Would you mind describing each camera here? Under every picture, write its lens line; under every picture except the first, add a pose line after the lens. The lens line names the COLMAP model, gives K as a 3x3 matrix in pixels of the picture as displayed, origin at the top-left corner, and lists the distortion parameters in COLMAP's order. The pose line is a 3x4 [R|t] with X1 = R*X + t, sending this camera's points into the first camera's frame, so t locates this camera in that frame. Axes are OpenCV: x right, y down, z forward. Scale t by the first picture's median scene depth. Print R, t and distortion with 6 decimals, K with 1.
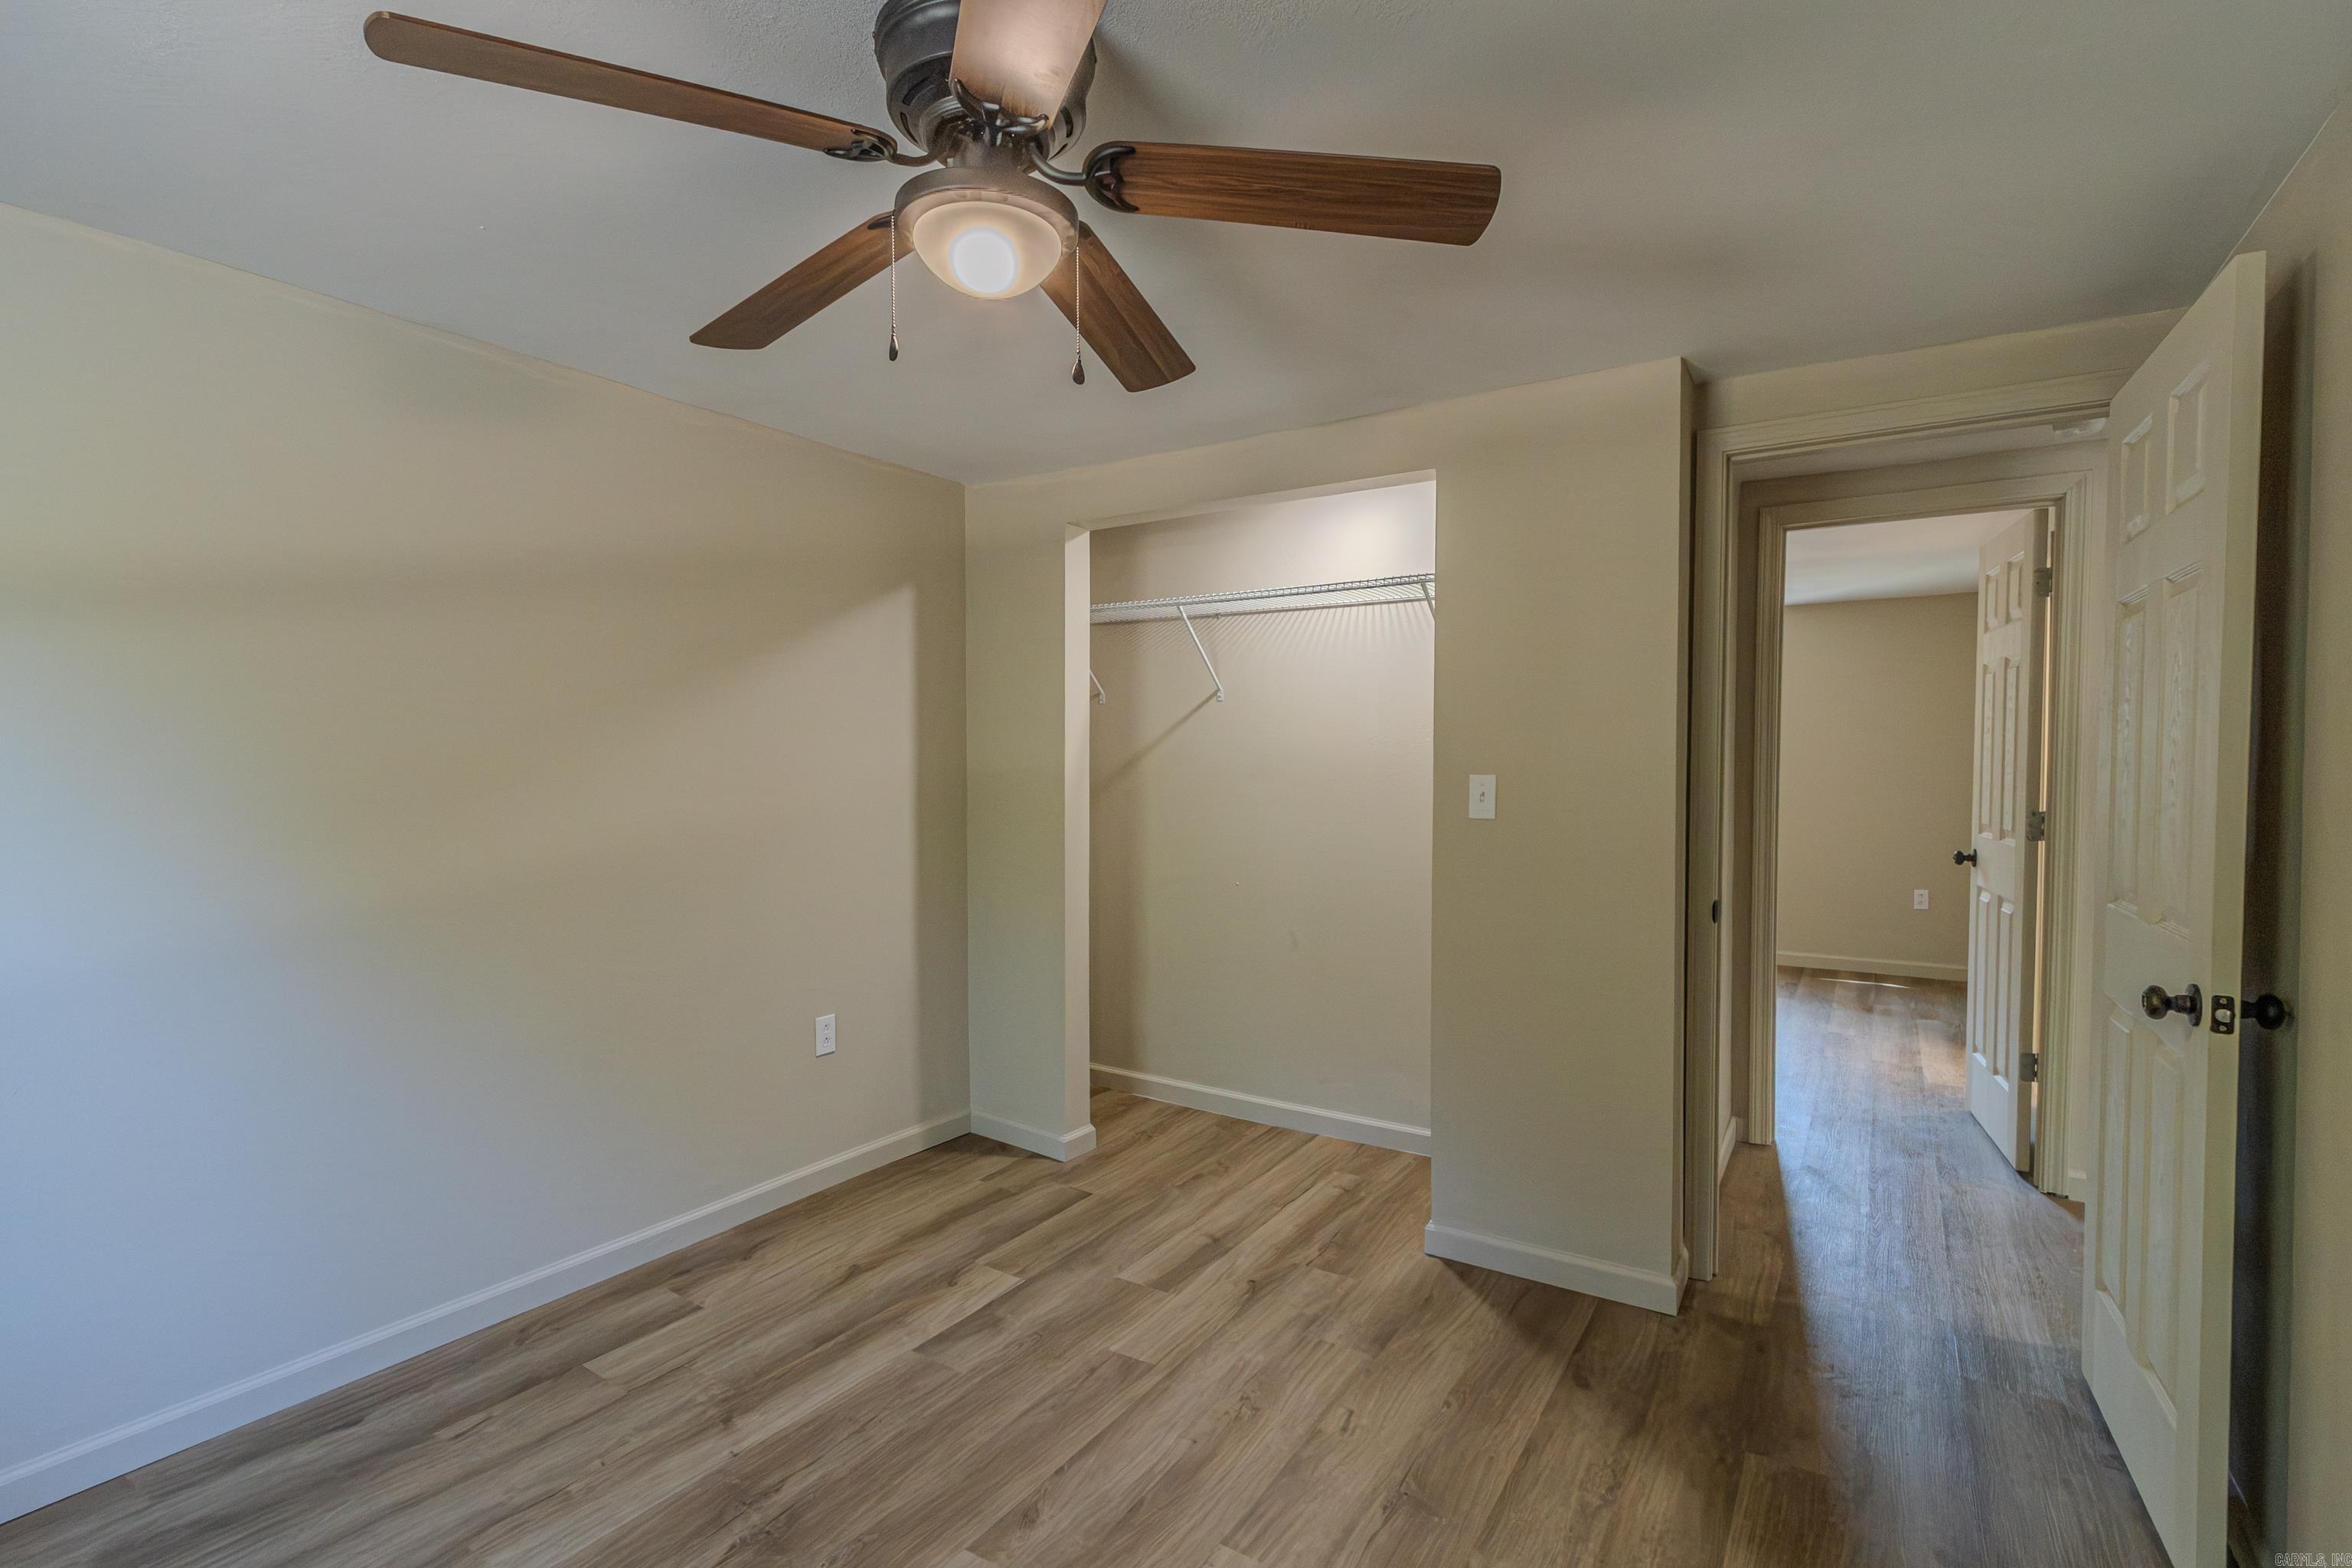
lens RADIAL K [[1101.0, 0, 1182.1], [0, 1101.0, 795.6], [0, 0, 1]] dist [0.010751, -0.000175]
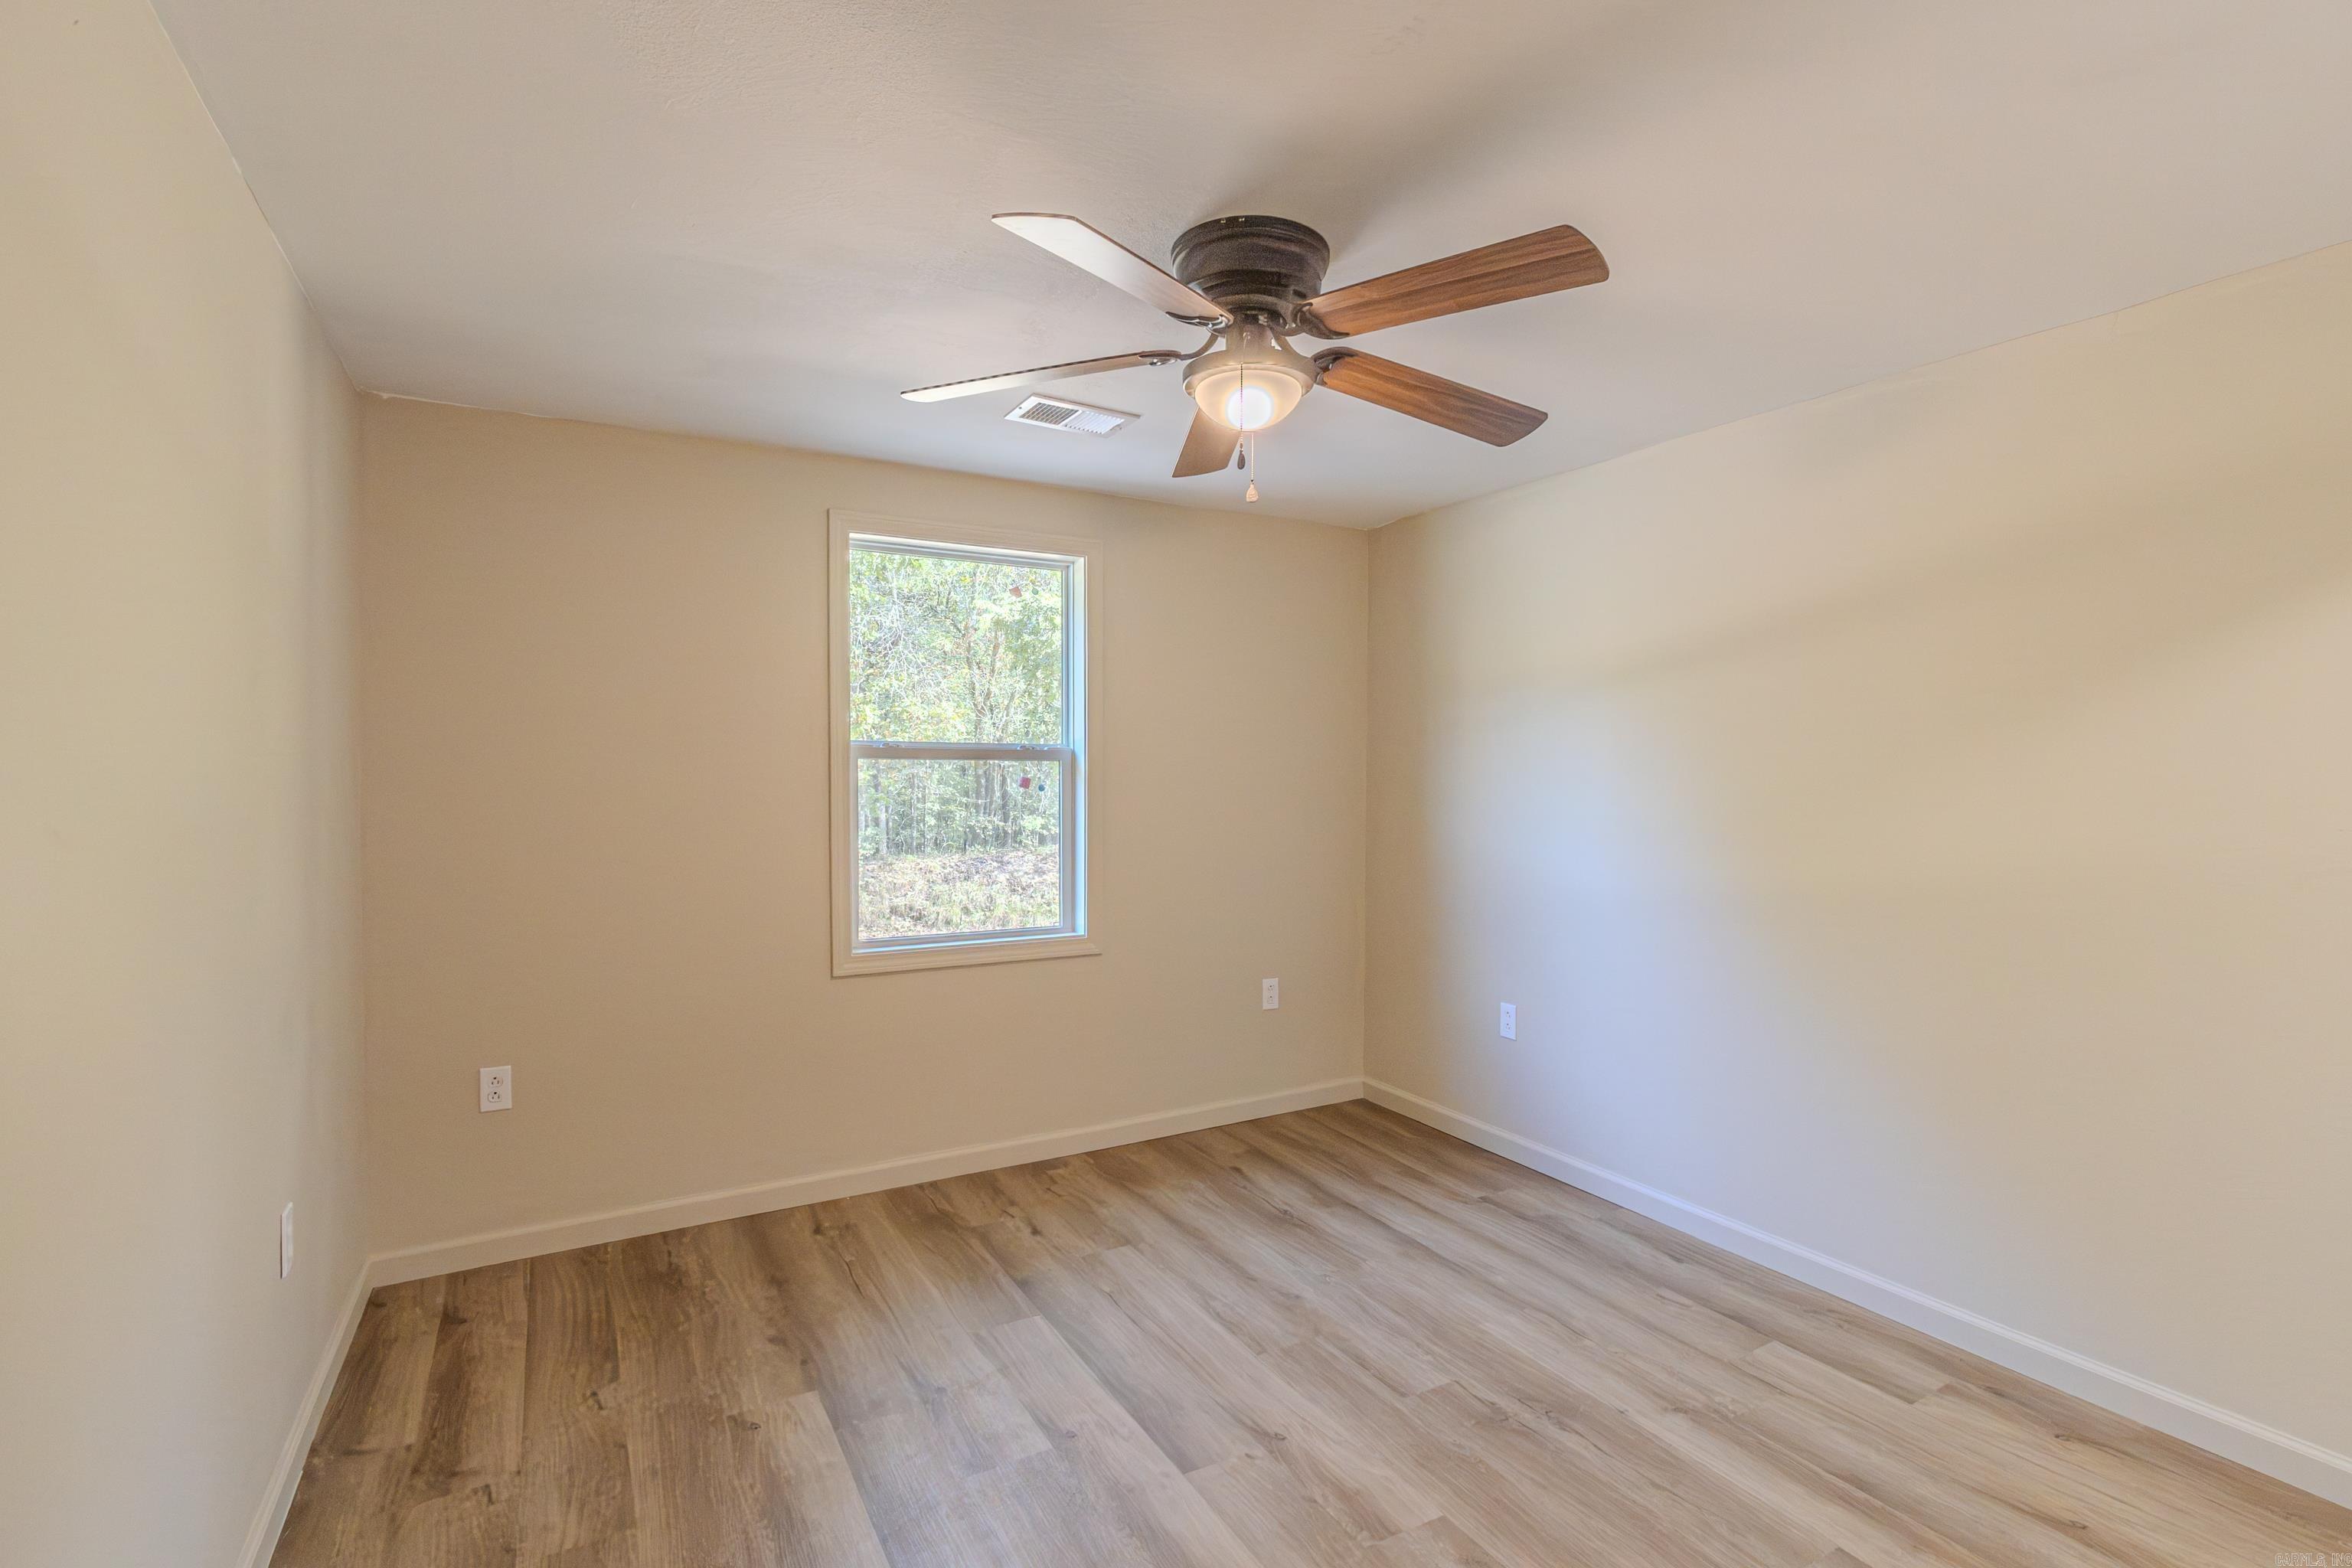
lens RADIAL K [[1101.0, 0, 1182.1], [0, 1101.0, 795.6], [0, 0, 1]] dist [0.010751, -0.000175]
pose [[-0.471904, 0.016715, -0.881491, 0.693794], [-0.029234, 0.998974, 0.034593, -0.035717], [0.881165, 0.042094, -0.470932, 1.014845]]
